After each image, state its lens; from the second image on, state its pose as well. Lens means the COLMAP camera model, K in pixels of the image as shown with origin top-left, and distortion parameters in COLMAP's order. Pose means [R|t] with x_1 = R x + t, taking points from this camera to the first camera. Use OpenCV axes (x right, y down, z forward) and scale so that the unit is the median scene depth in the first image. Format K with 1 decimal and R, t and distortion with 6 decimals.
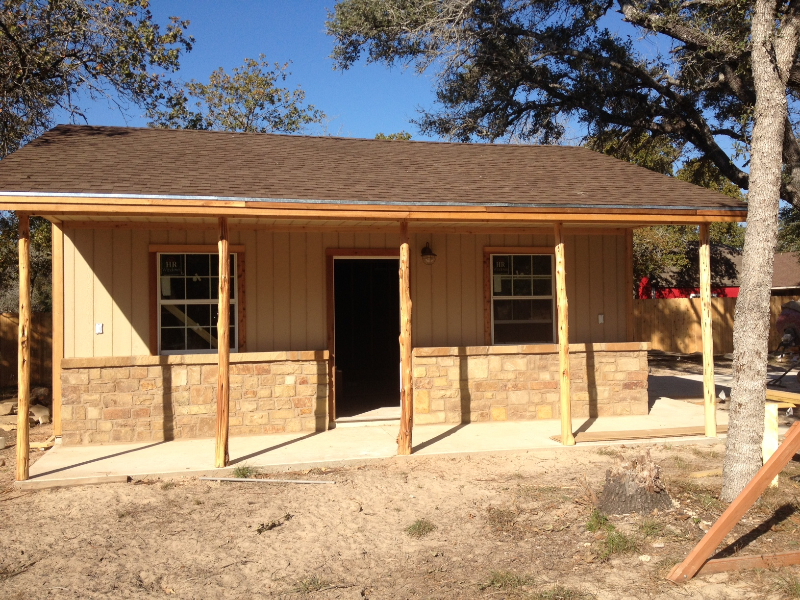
lens RADIAL K [[804.2, 0, 395.9], [0, 804.2, 259.1], [0, 0, 1]] dist [0.131784, -0.256896]
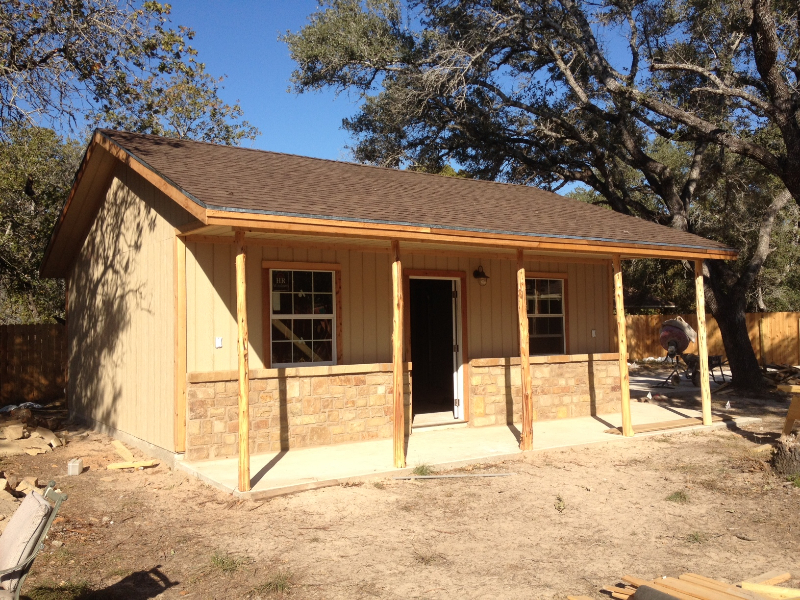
lens RADIAL K [[804.2, 0, 395.9], [0, 804.2, 259.1], [0, 0, 1]] dist [0.131784, -0.256896]
pose [[0.928123, 0.034774, 0.370645, -0.536688], [-0.028028, 0.999329, -0.023572, -0.000431], [-0.371216, 0.011489, 0.928476, -0.014051]]
